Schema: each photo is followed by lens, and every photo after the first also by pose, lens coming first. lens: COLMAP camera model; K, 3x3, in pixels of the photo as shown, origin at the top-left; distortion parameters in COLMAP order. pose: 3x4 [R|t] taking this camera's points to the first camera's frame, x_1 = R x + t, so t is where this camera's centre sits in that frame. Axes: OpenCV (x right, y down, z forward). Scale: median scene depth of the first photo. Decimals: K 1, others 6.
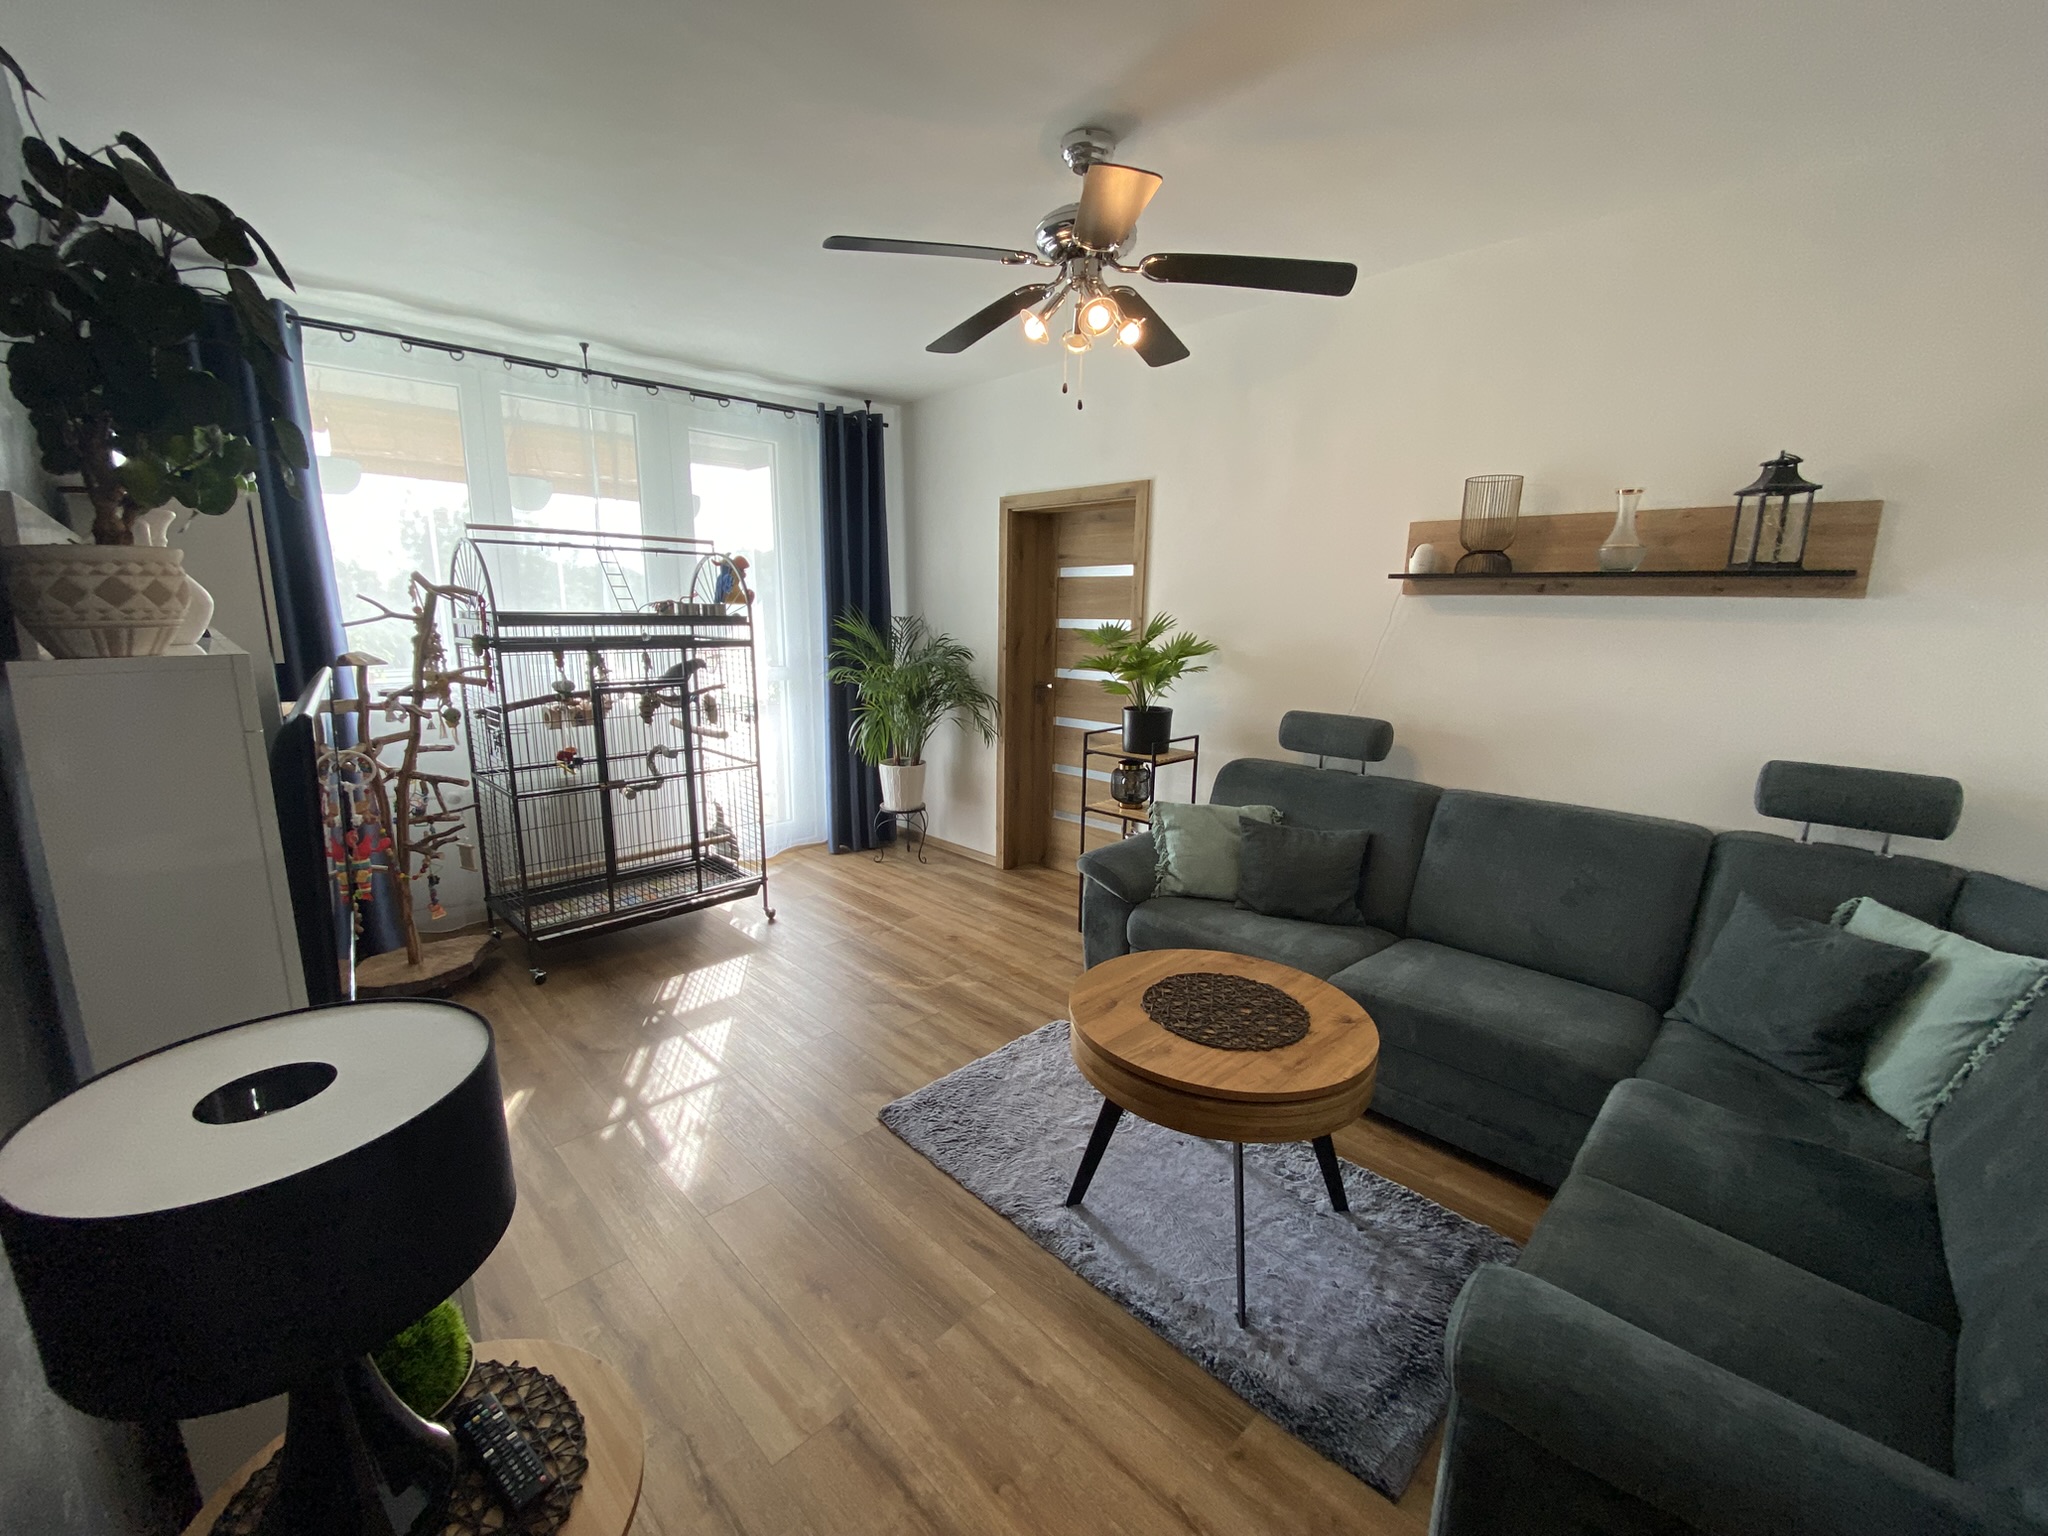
lens RADIAL K [[824.8, 0, 1020.2], [0, 824.8, 779.3], [0, 0, 1]] dist [0.013640, -0.016378]
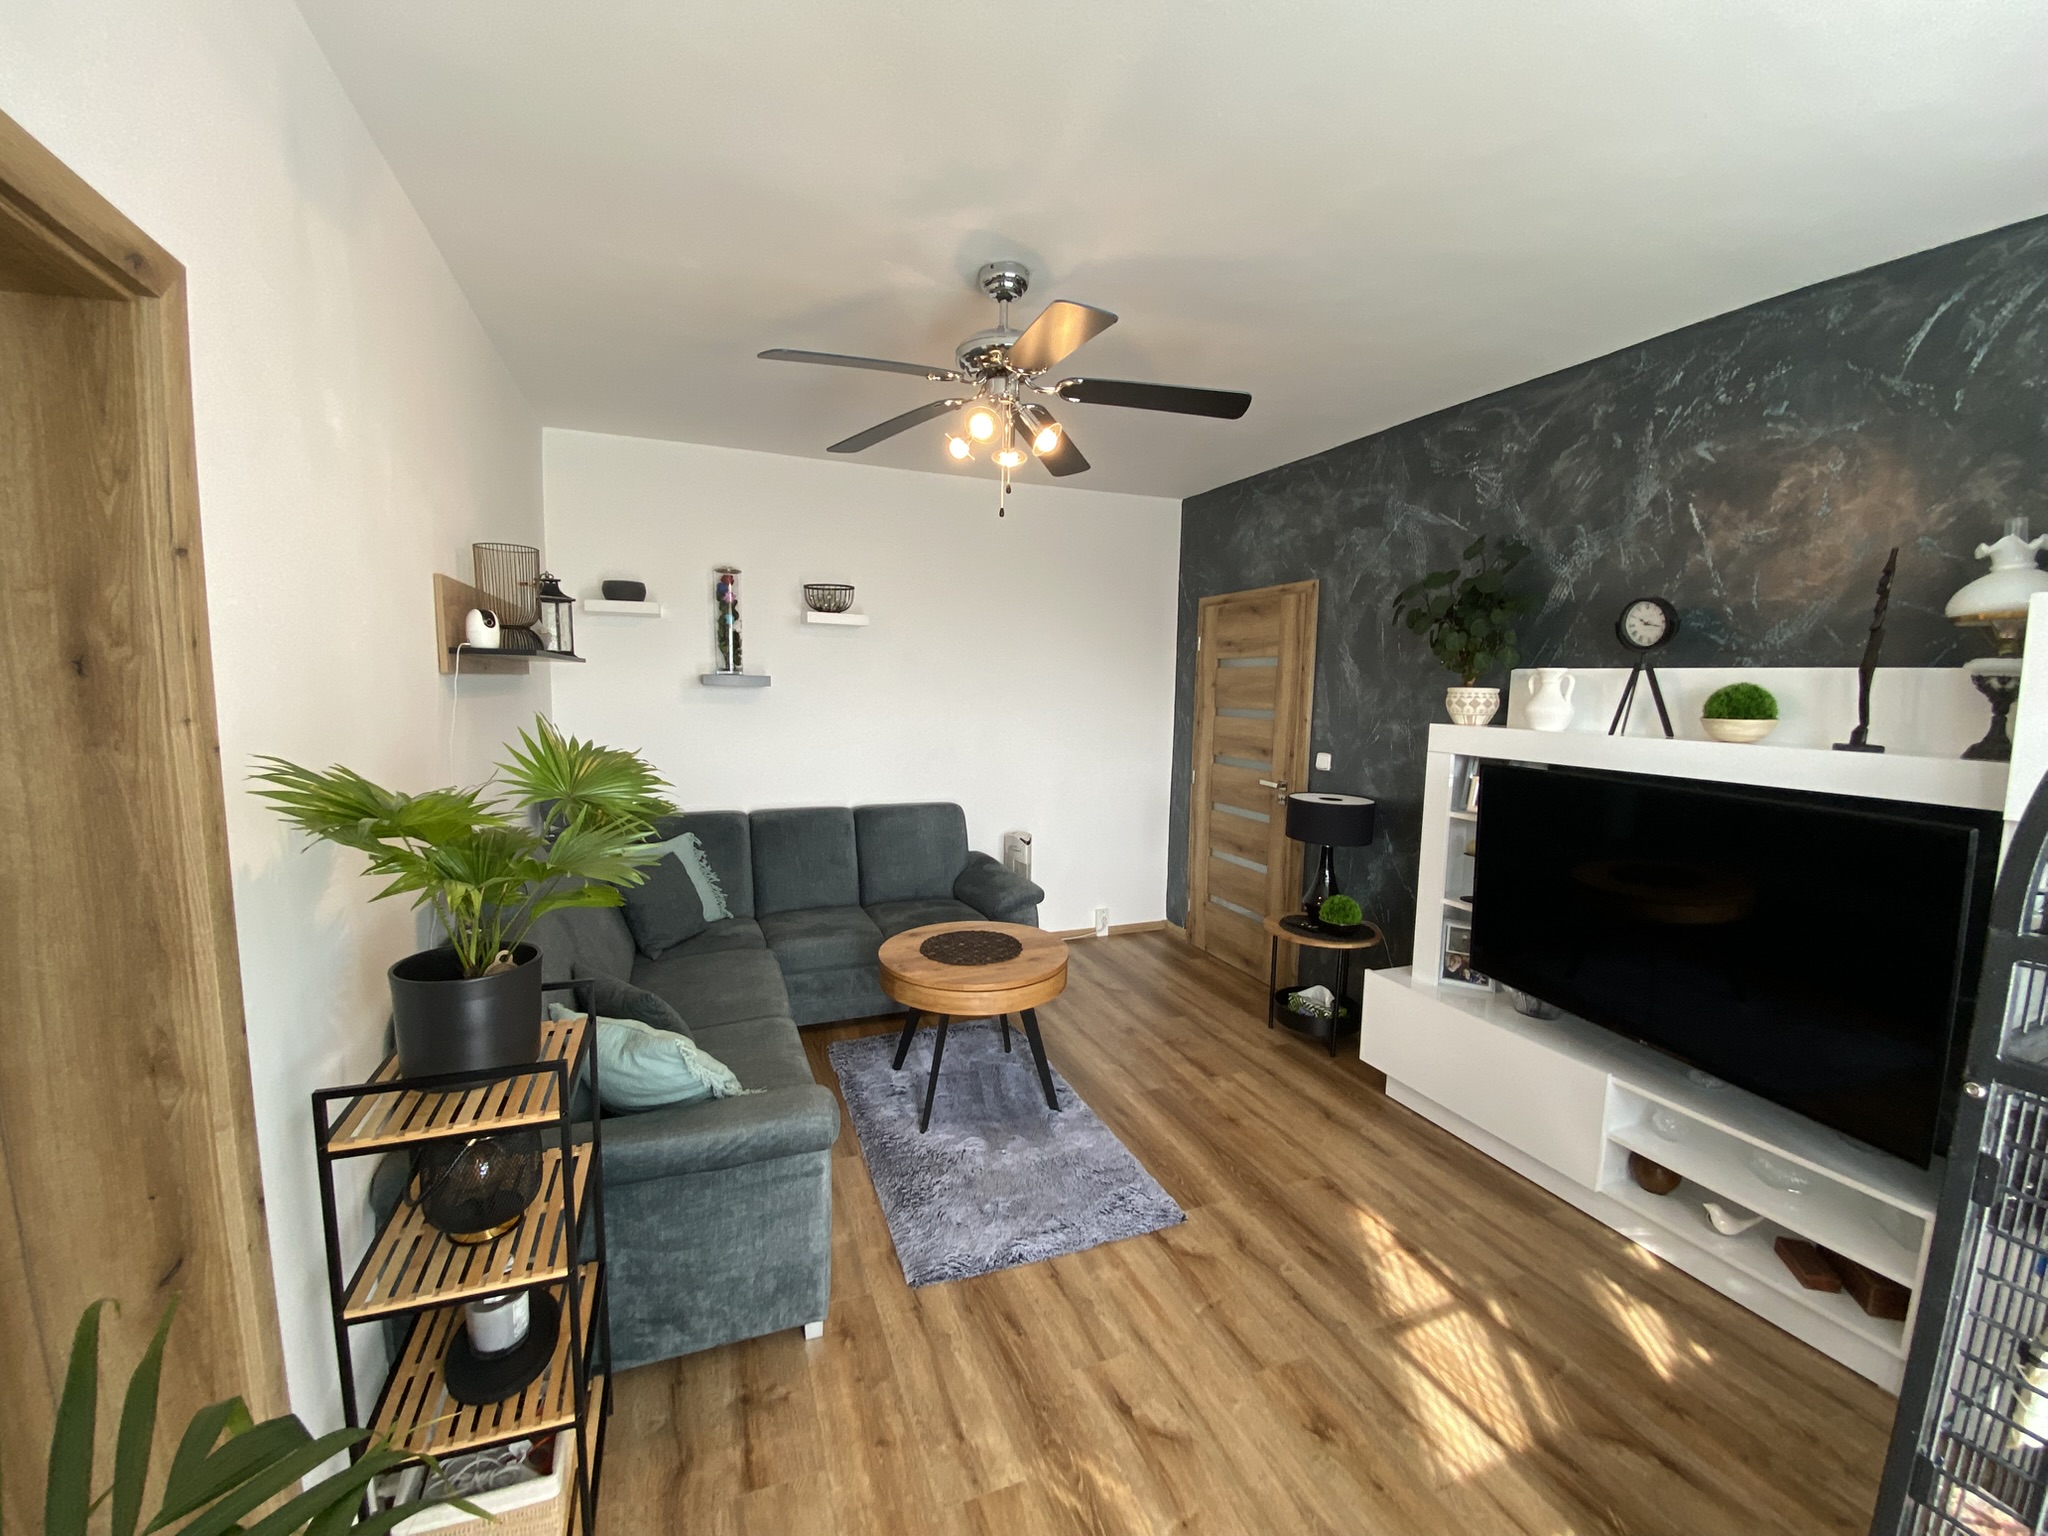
lens RADIAL K [[824.8, 0, 1006.0], [0, 824.8, 763.2], [0, 0, 1]] dist [0.013640, -0.016378]
pose [[-0.910720, -0.071393, 0.406807, -0.226999], [0.056507, 0.954148, 0.293954, -0.274182], [-0.409140, 0.290697, -0.864927, 1.196806]]
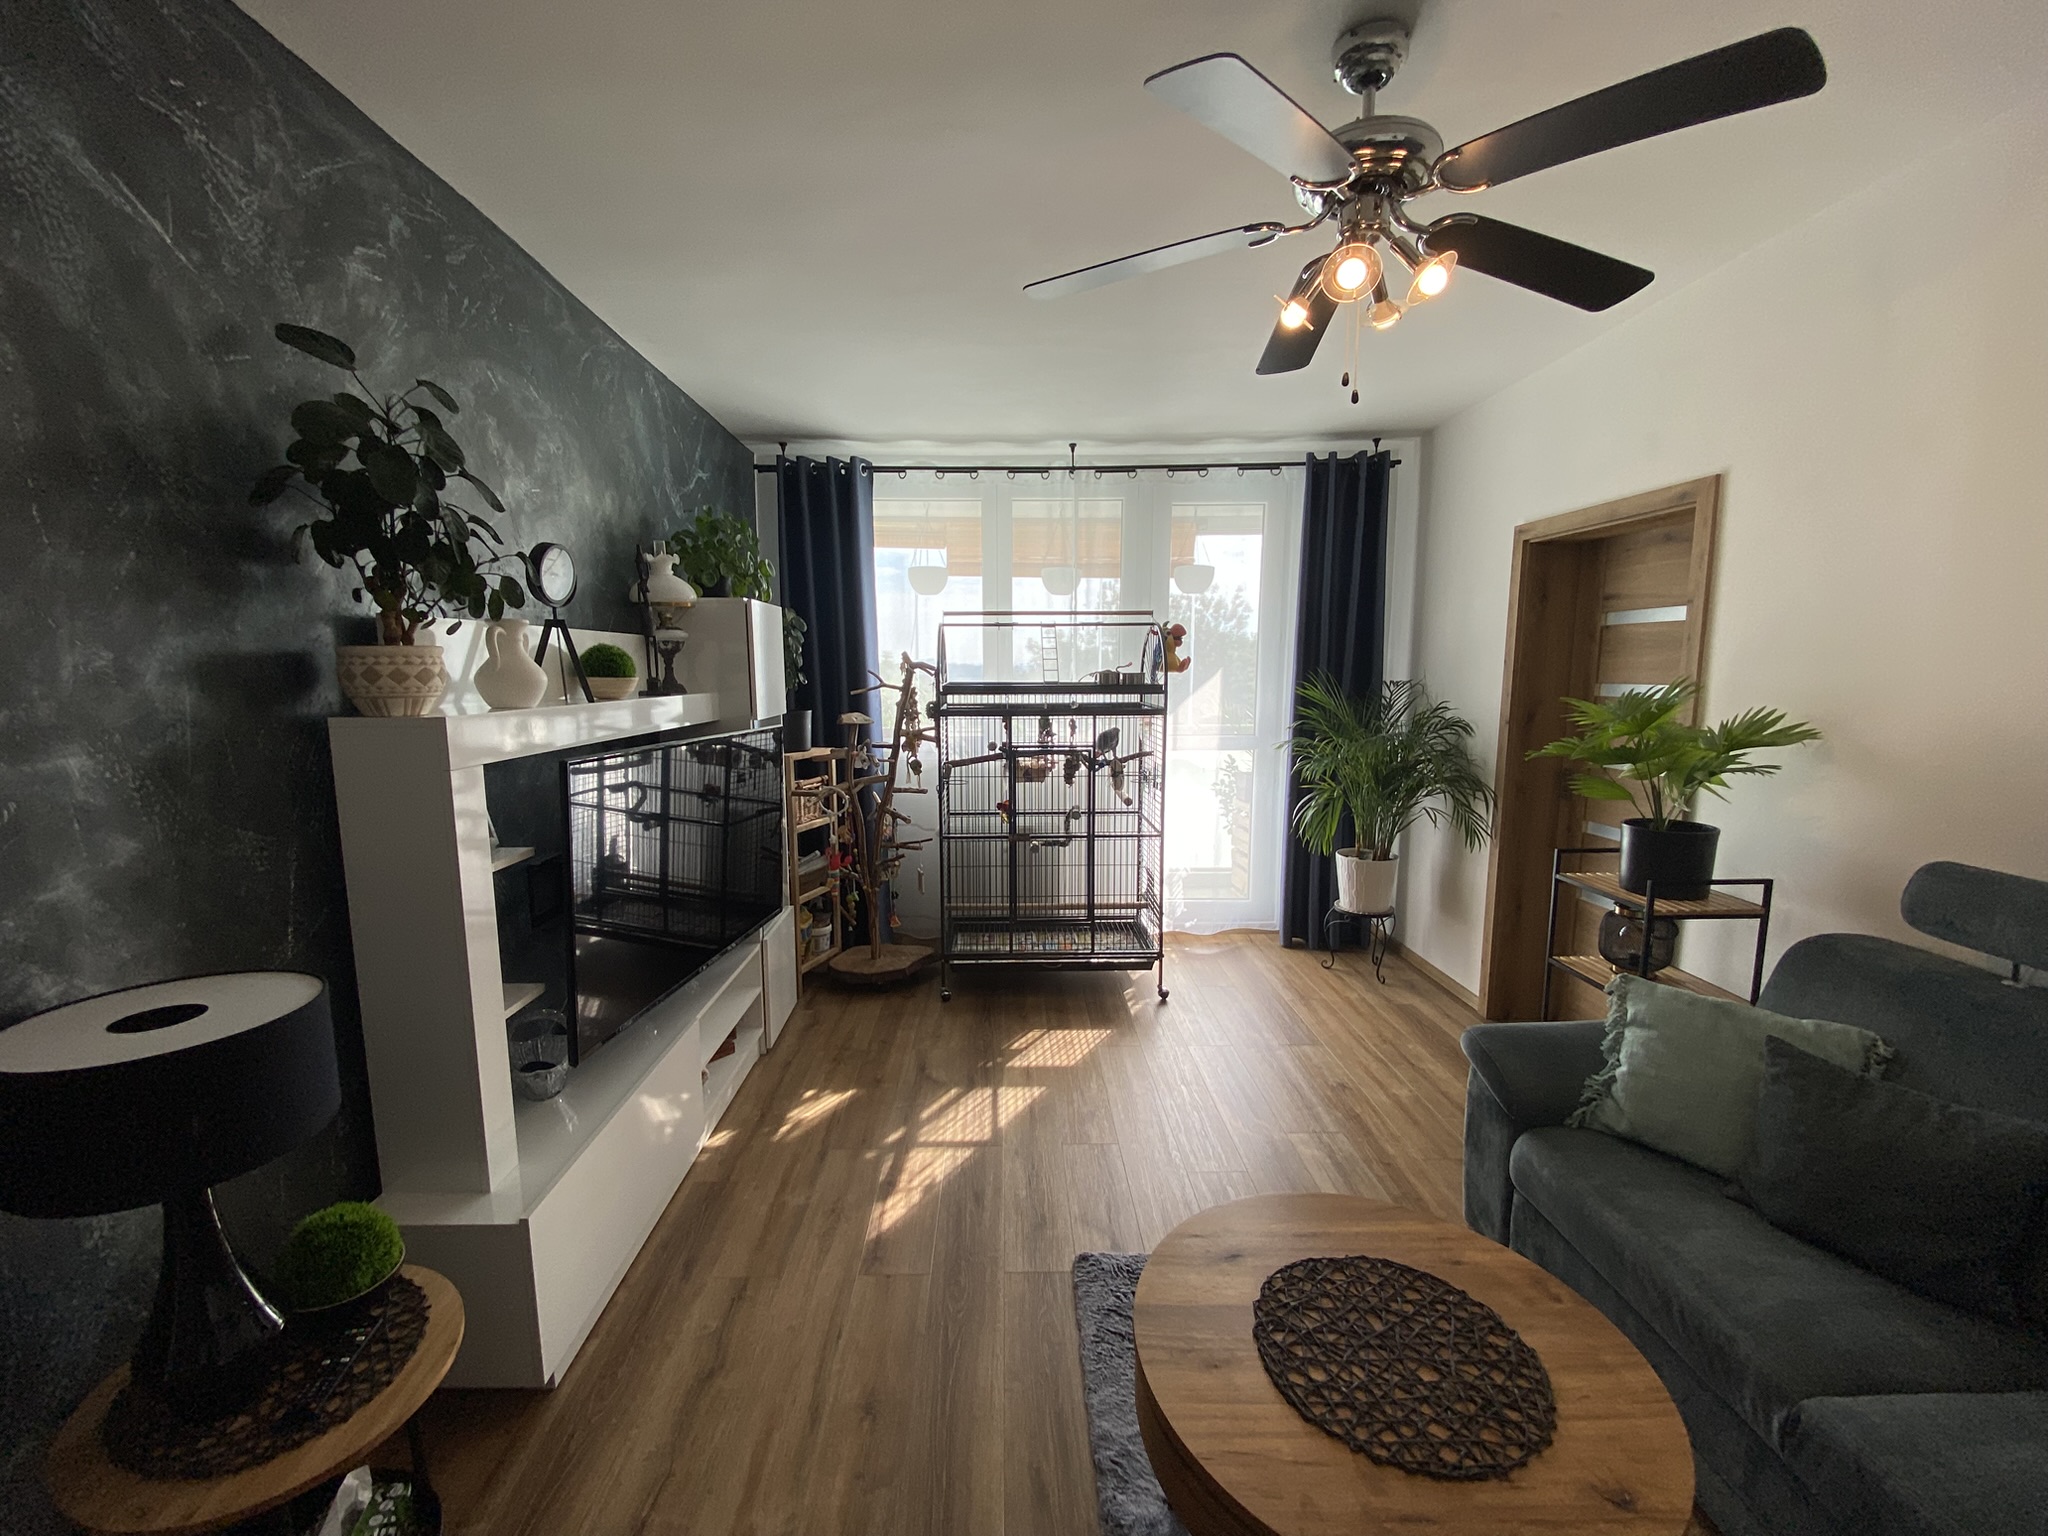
lens RADIAL K [[824.8, 0, 1008.7], [0, 824.8, 775.0], [0, 0, 1]] dist [0.013640, -0.016378]
pose [[0.712635, 0.073828, -0.697640, 0.230169], [-0.129374, 0.991221, -0.027259, -0.040120], [0.689503, 0.109682, 0.715930, 0.187153]]
